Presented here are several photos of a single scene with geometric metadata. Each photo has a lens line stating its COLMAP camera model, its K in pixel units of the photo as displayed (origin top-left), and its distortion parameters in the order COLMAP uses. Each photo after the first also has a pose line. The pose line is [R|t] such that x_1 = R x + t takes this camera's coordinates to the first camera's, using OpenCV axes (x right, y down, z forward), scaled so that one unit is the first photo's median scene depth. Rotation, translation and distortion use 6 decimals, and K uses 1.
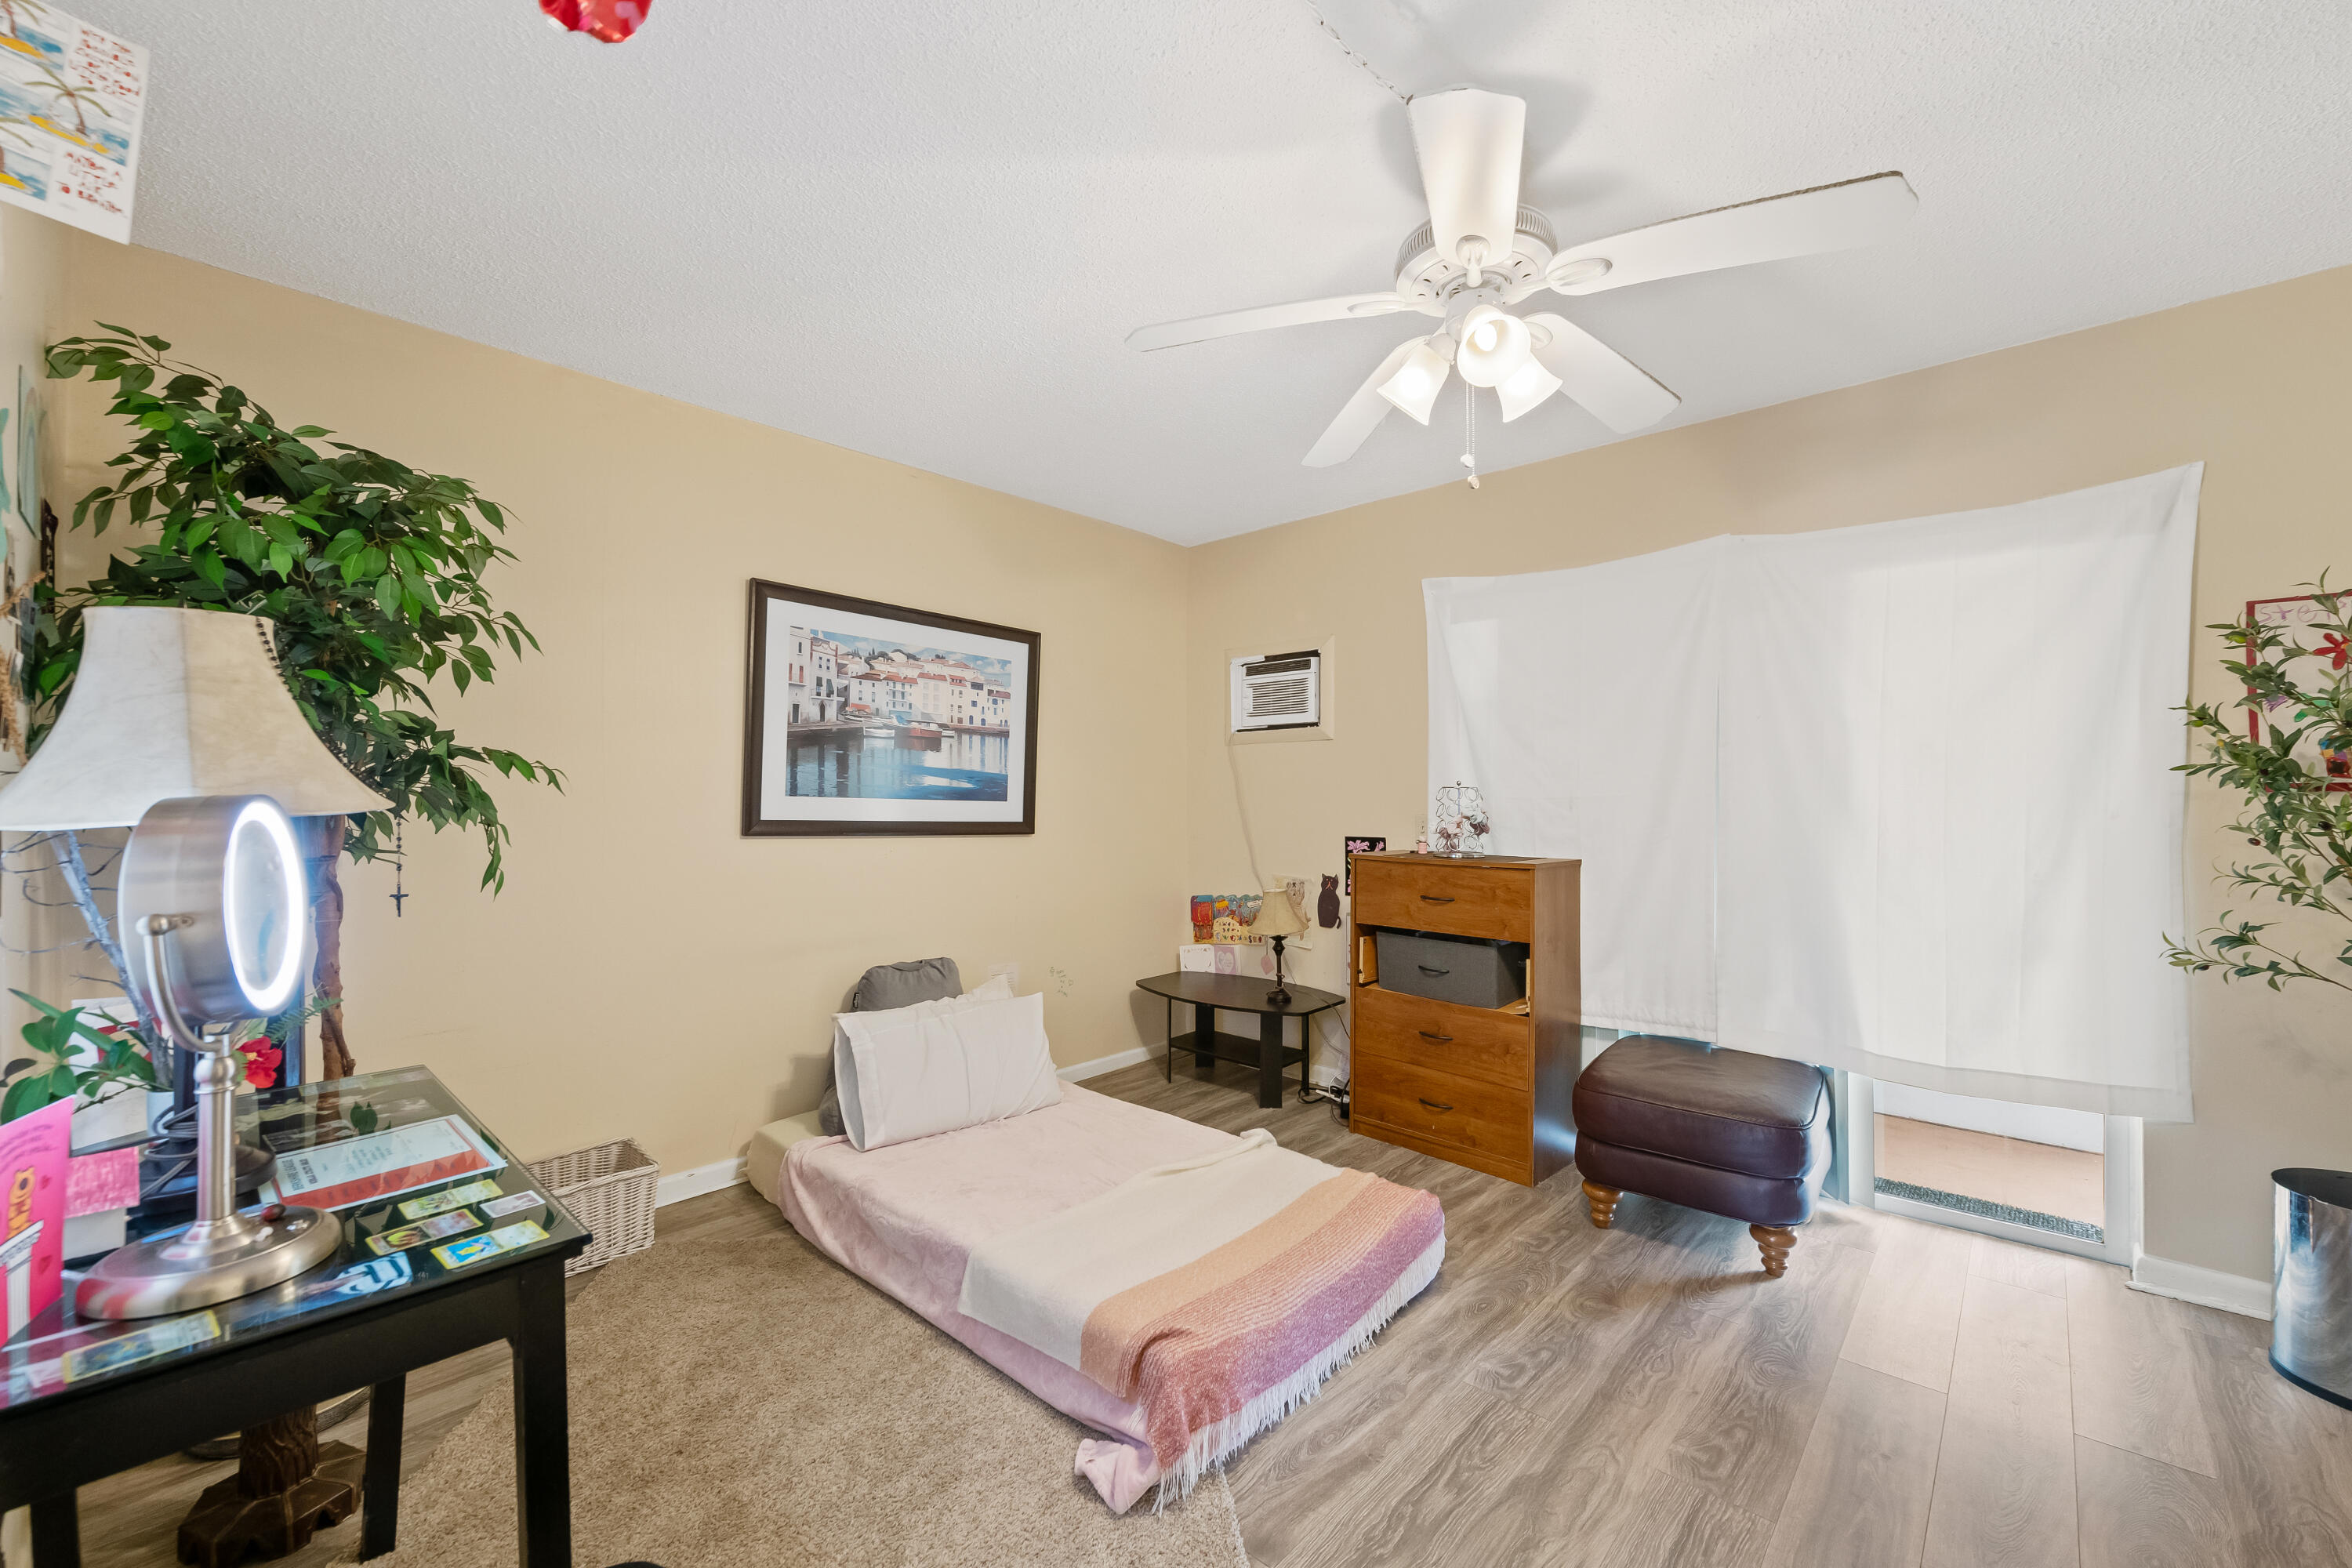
lens RADIAL K [[940.5, 0, 1174.0], [0, 940.5, 821.6], [0, 0, 1]] dist [-0.000600, -0.000191]
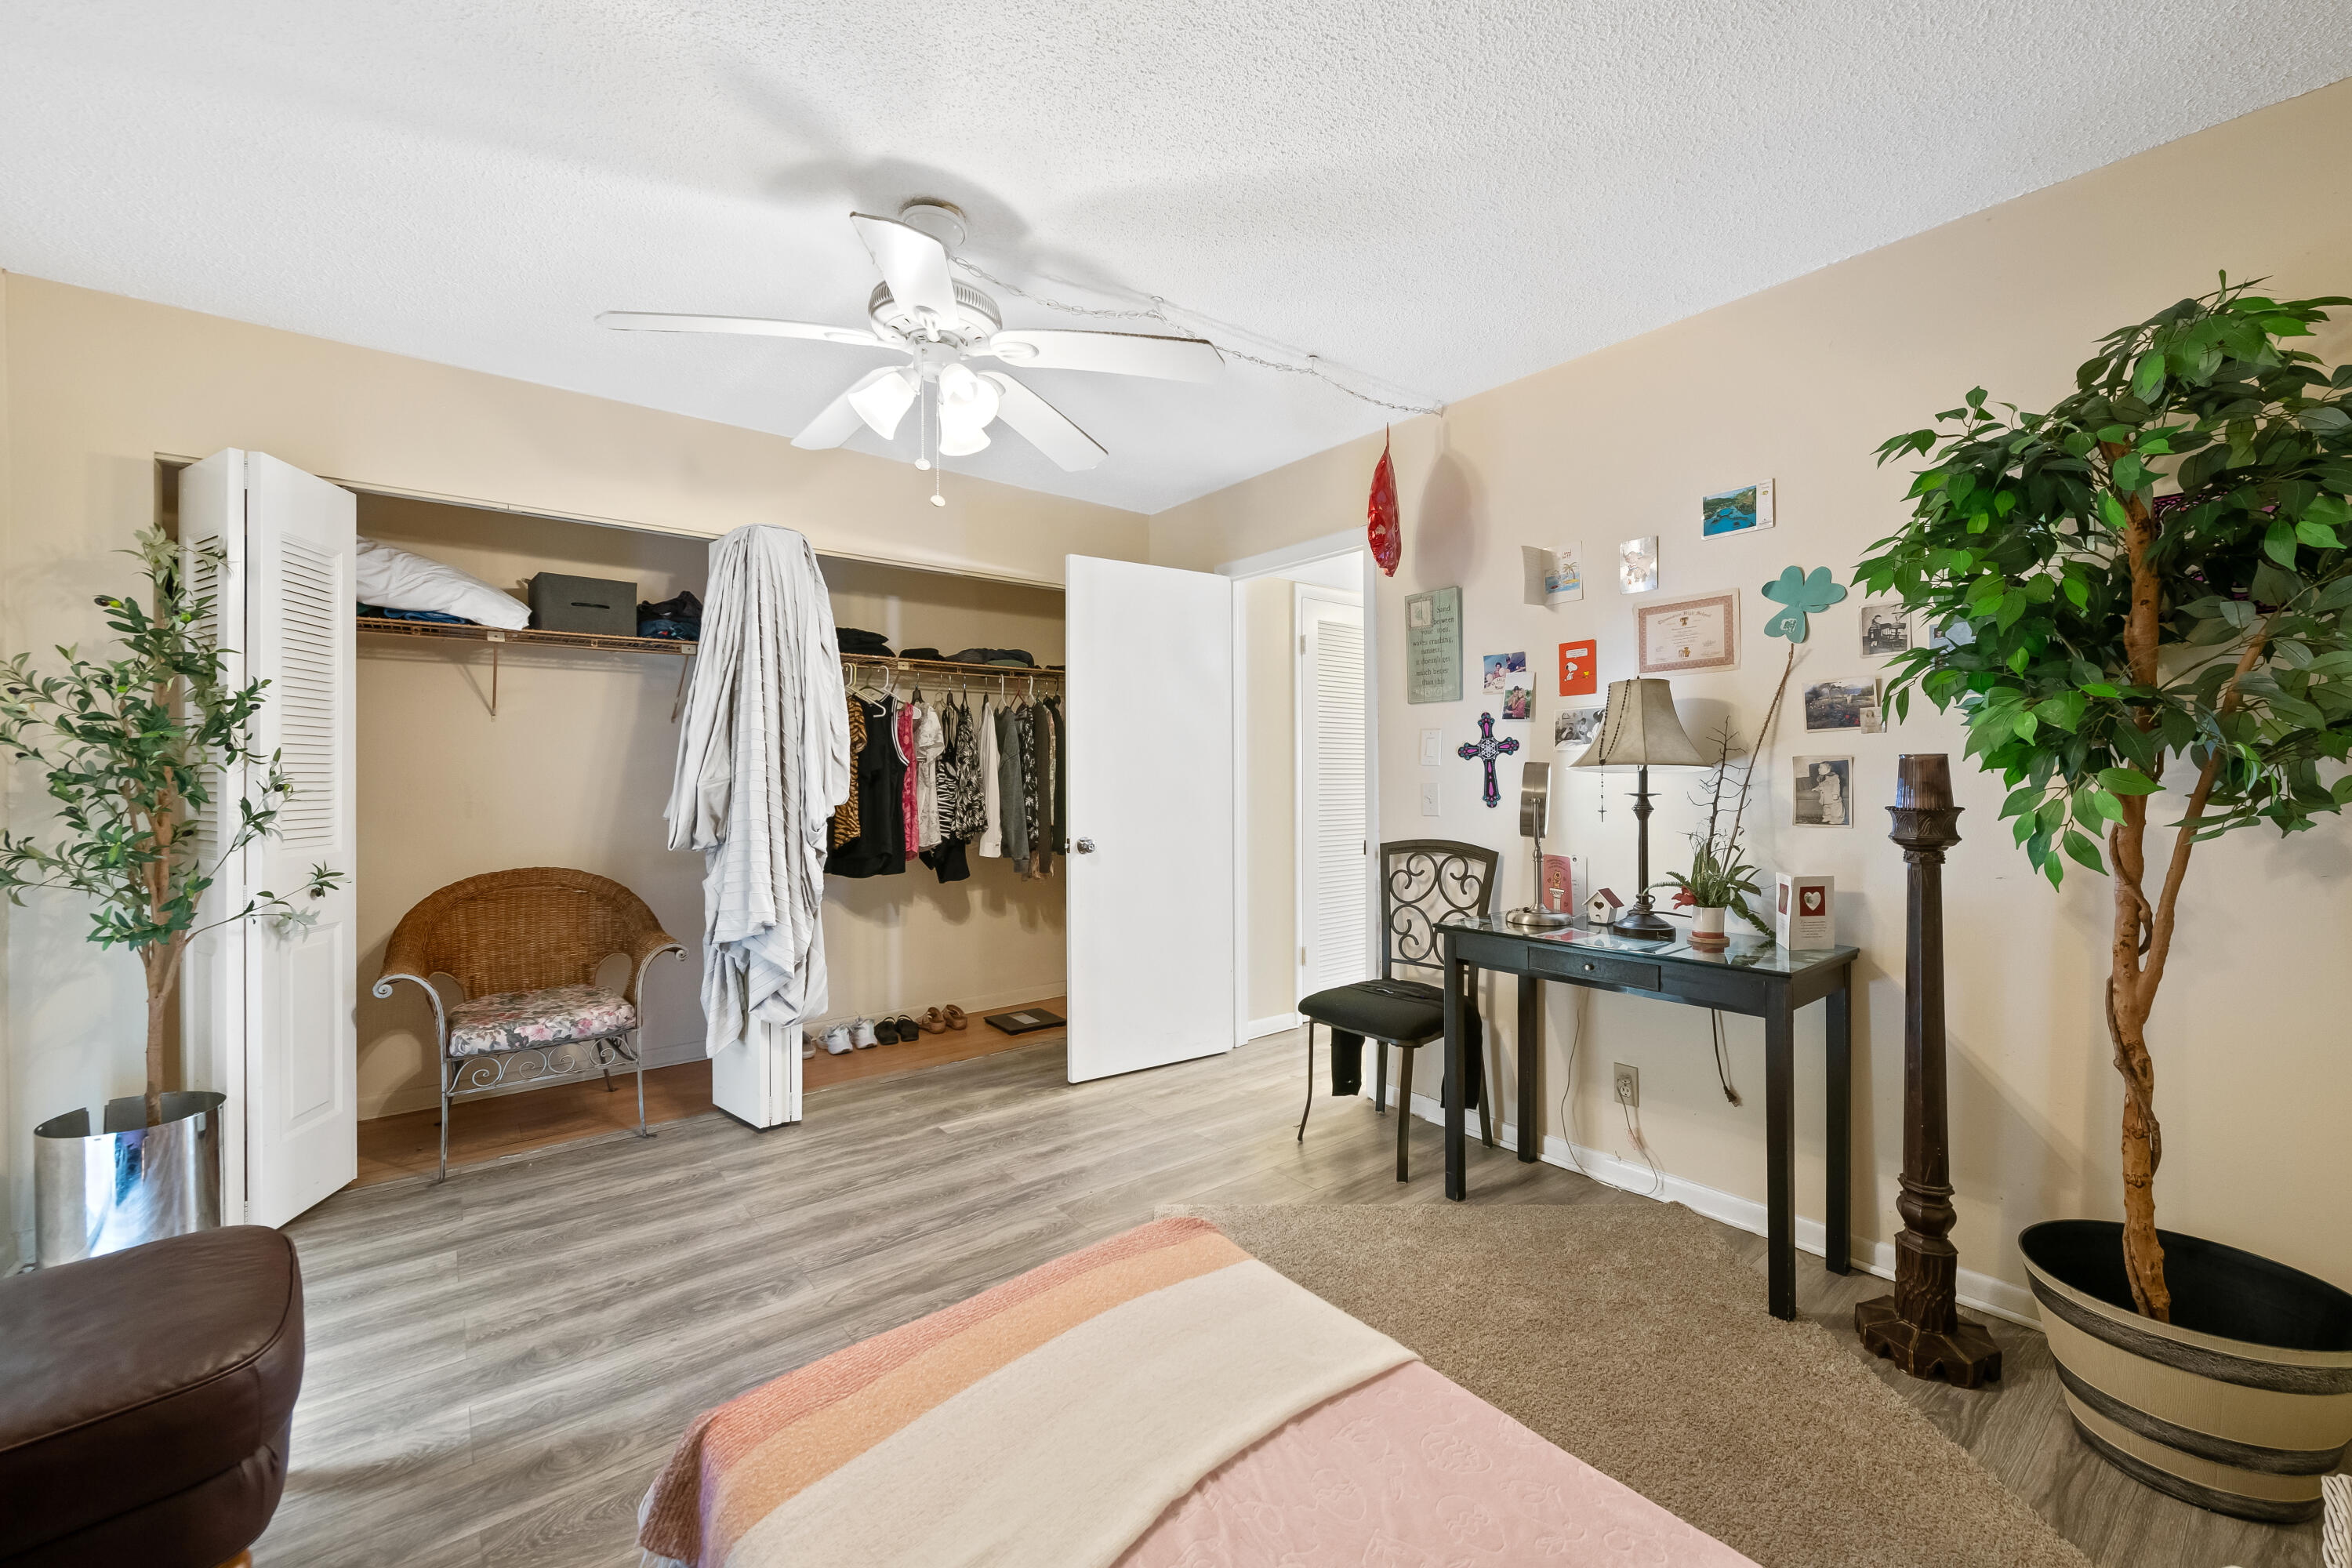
lens RADIAL K [[923.7, 0, 1173.3], [0, 923.7, 802.4], [0, 0, 1]] dist [-0.000534, -0.000164]
pose [[-0.988468, 0.000792, 0.151431, -0.087336], [0.009129, 0.998479, 0.054365, -0.020481], [-0.151157, 0.055120, -0.986972, 1.139600]]
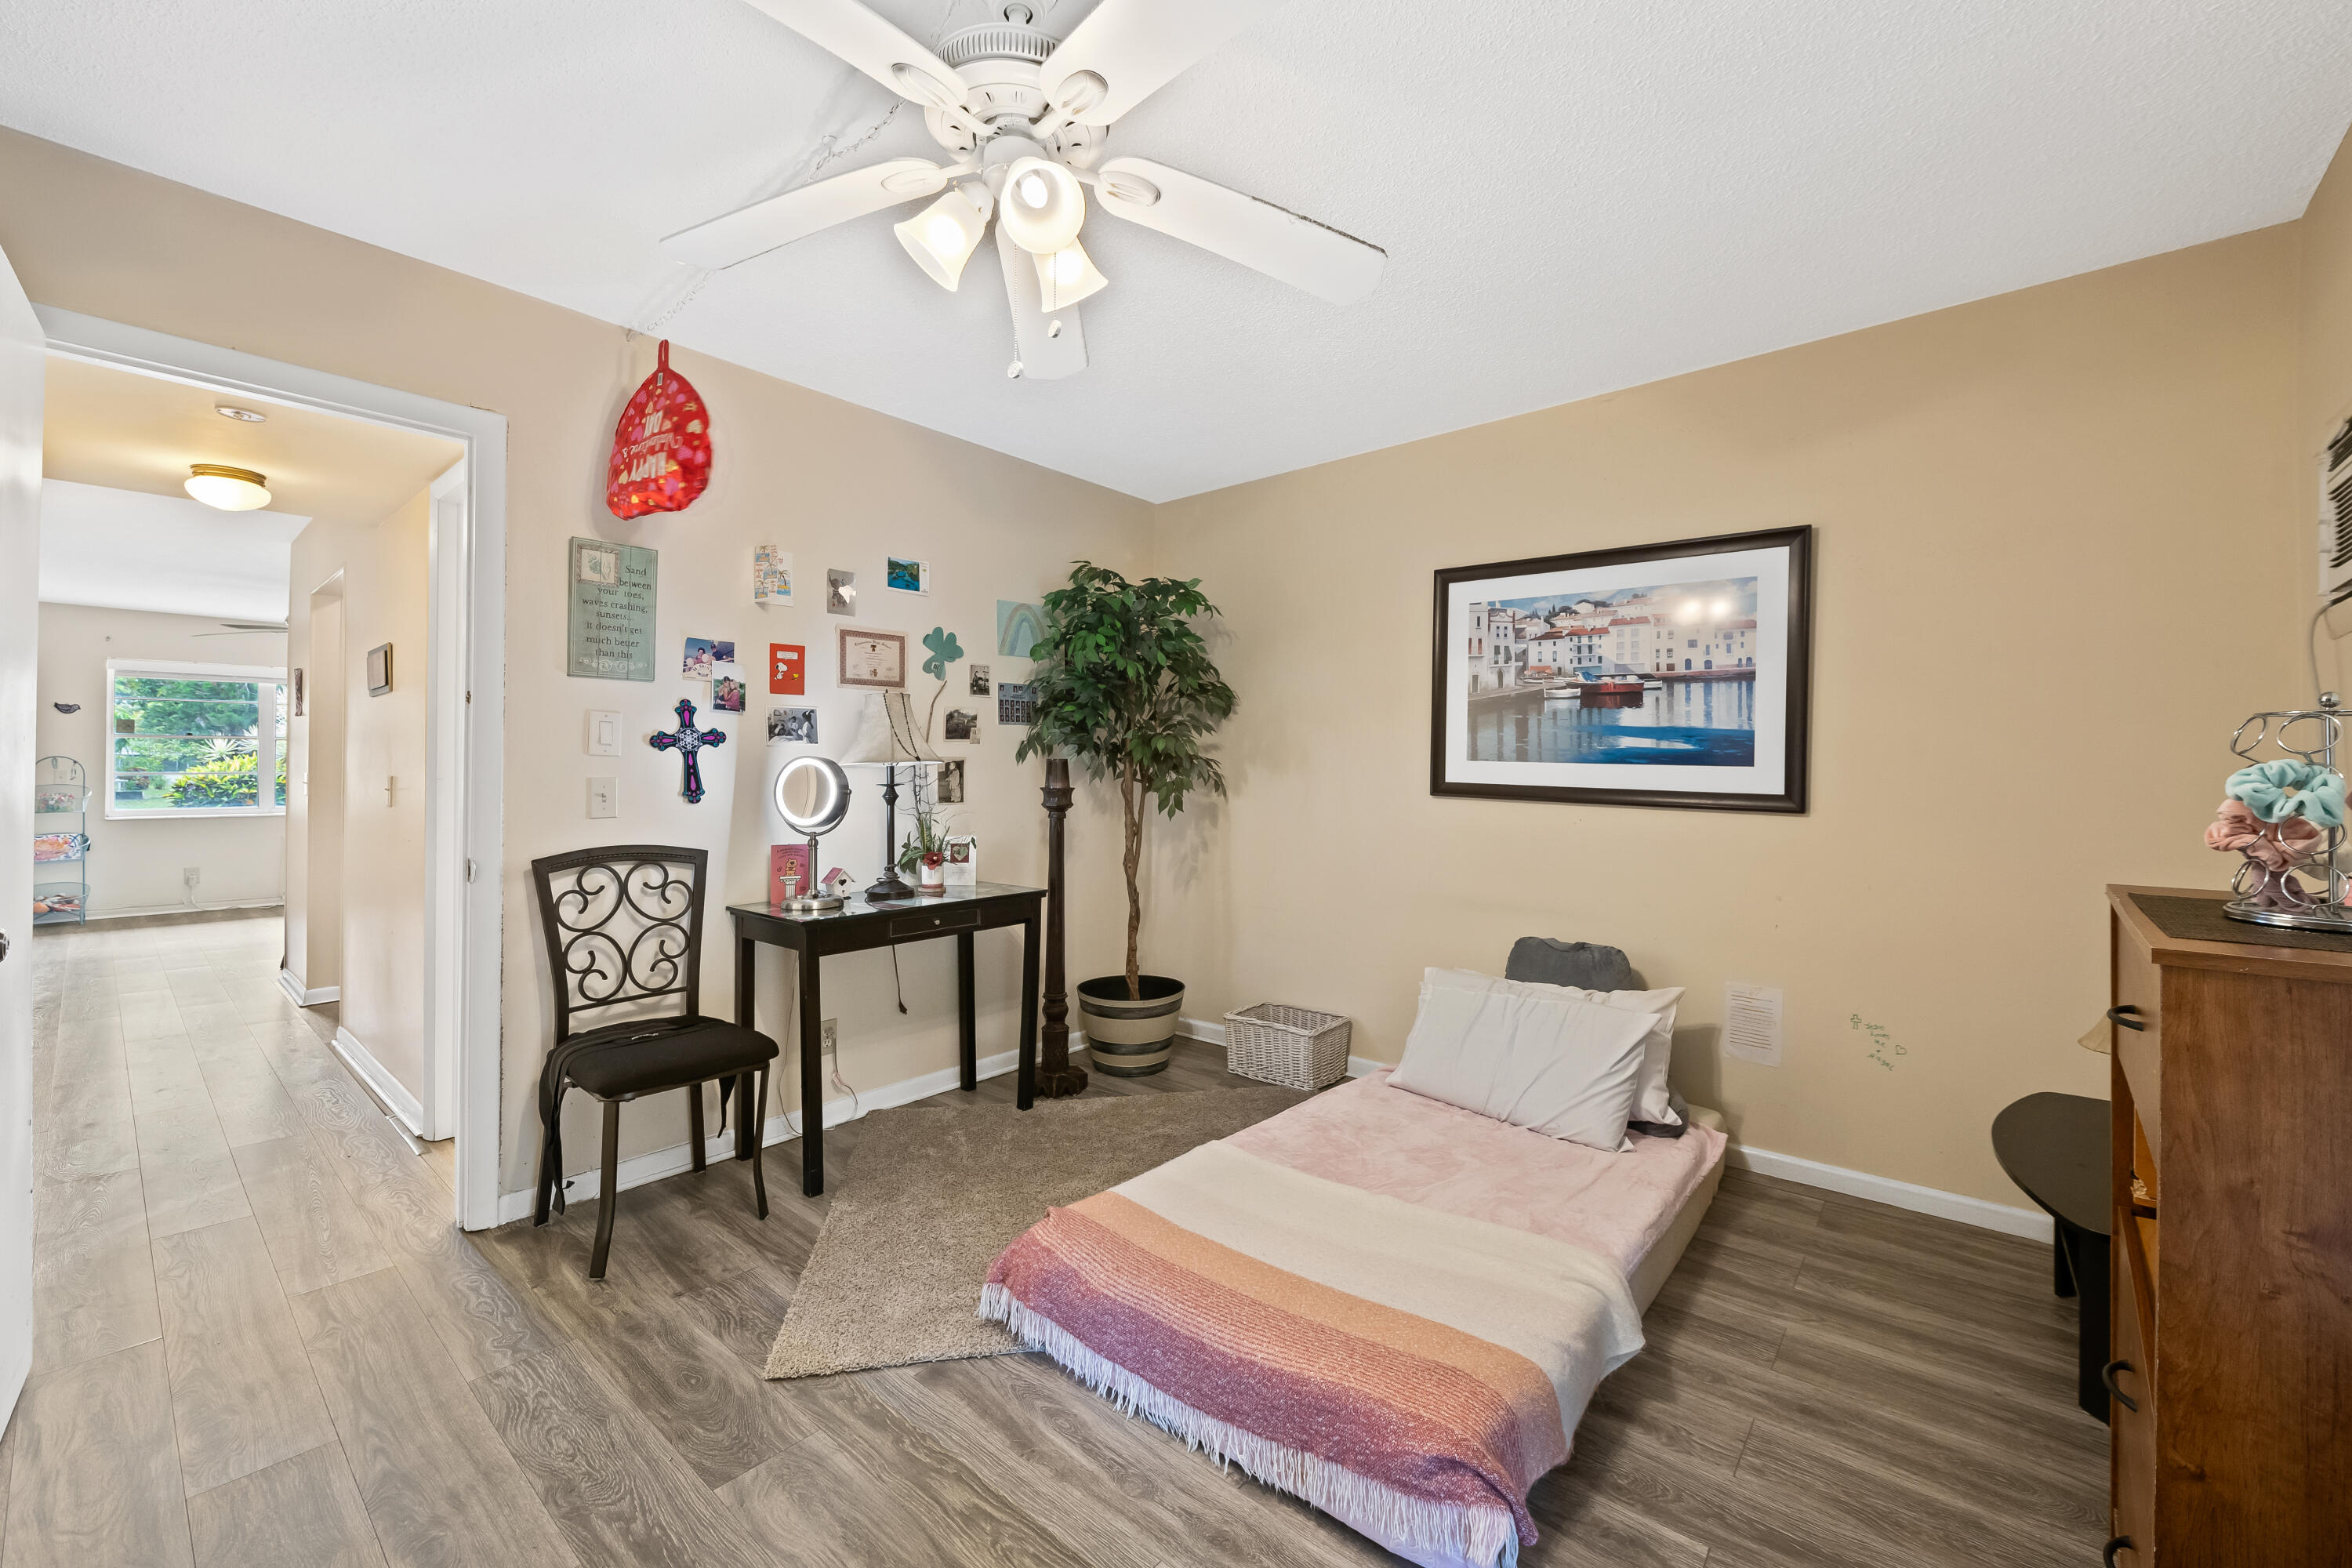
lens RADIAL K [[936.2, 0, 1193.2], [0, 936.2, 791.4], [0, 0, 1]] dist [-0.001915, -0.001106]
pose [[0.044316, 0.023034, -0.998752, 0.618658], [-0.029270, 0.999335, 0.021749, -0.005563], [0.998589, 0.028270, 0.044961, 0.599992]]
